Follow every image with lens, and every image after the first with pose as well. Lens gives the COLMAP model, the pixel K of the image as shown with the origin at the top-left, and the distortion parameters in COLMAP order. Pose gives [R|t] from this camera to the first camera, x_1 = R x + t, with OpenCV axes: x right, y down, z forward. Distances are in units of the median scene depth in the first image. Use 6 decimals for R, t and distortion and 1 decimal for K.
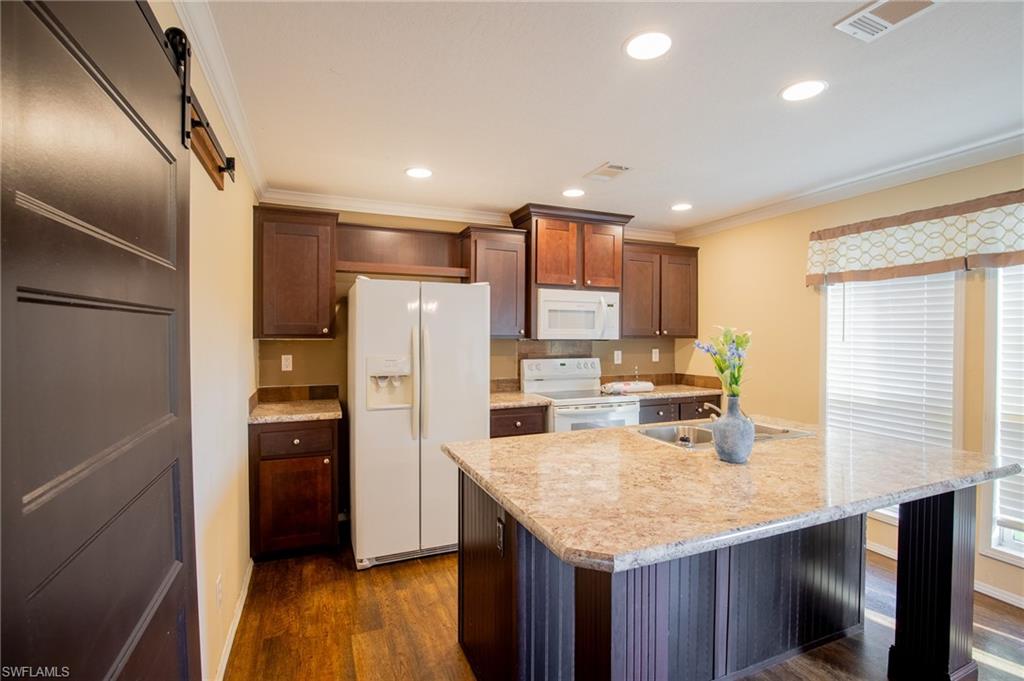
lens RADIAL K [[481.8, 0, 509.4], [0, 481.8, 333.6], [0, 0, 1]] dist [-0.018025, 0.002049]
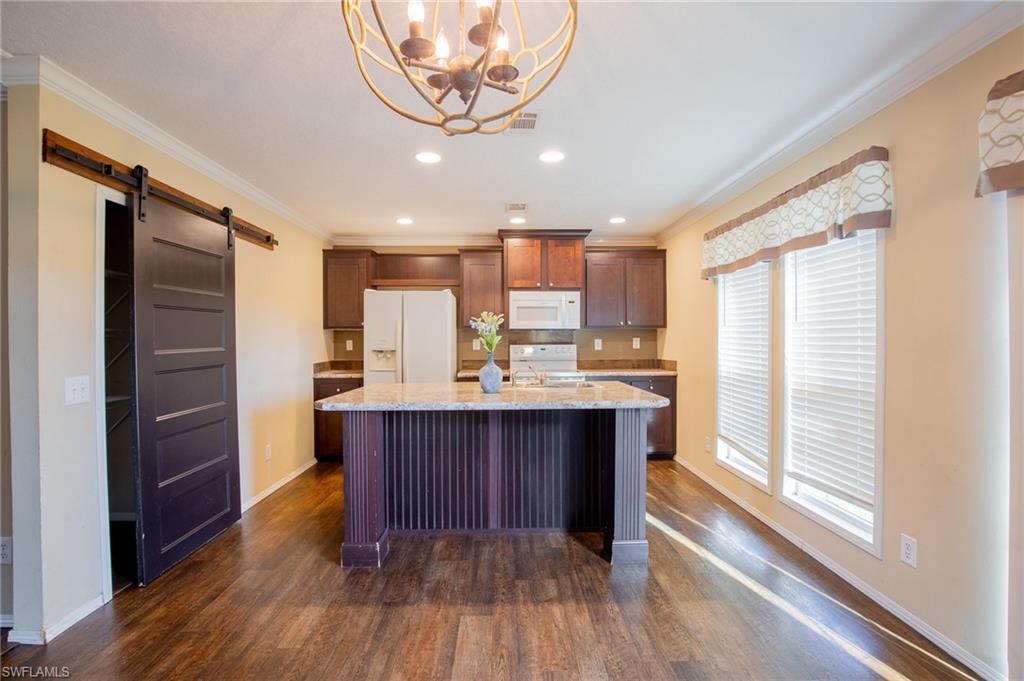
lens RADIAL K [[481.8, 0, 508.7], [0, 481.8, 329.4], [0, 0, 1]] dist [-0.018025, 0.002049]
pose [[0.926167, -0.012822, -0.376897, 0.541151], [0.006306, 0.999809, -0.018517, 0.036566], [0.377062, 0.014774, 0.926070, -0.237284]]
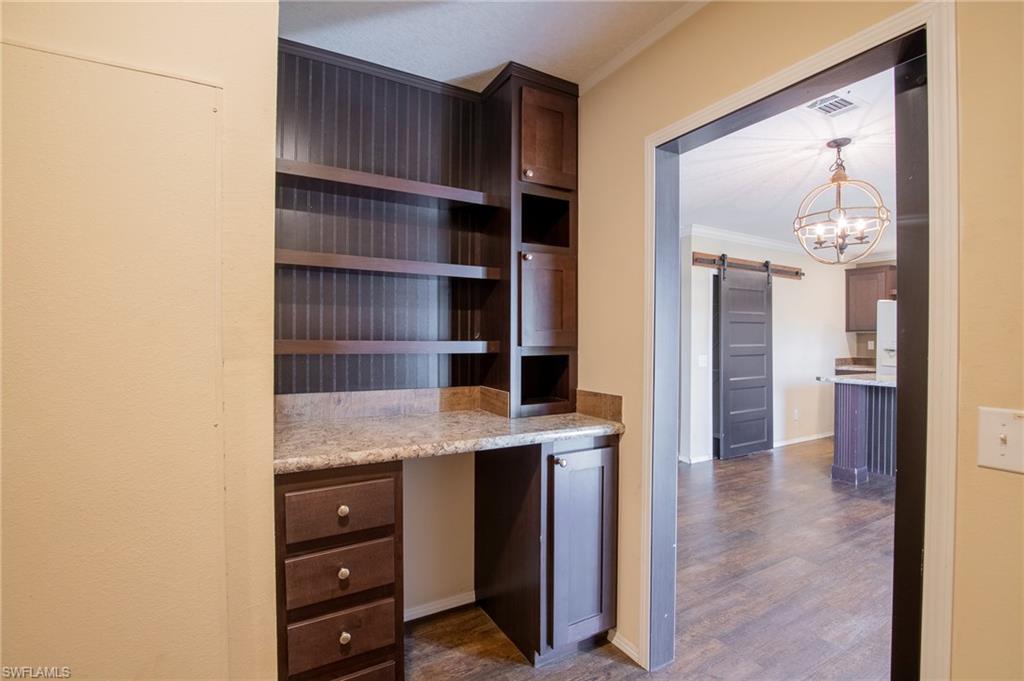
lens RADIAL K [[481.8, 0, 516.1], [0, 481.8, 333.7], [0, 0, 1]] dist [-0.018025, 0.002049]
pose [[0.145249, -0.006610, -0.989373, 1.037395], [-0.016167, 0.999828, -0.009053, 0.047862], [0.989263, 0.017310, 0.145117, -0.569951]]
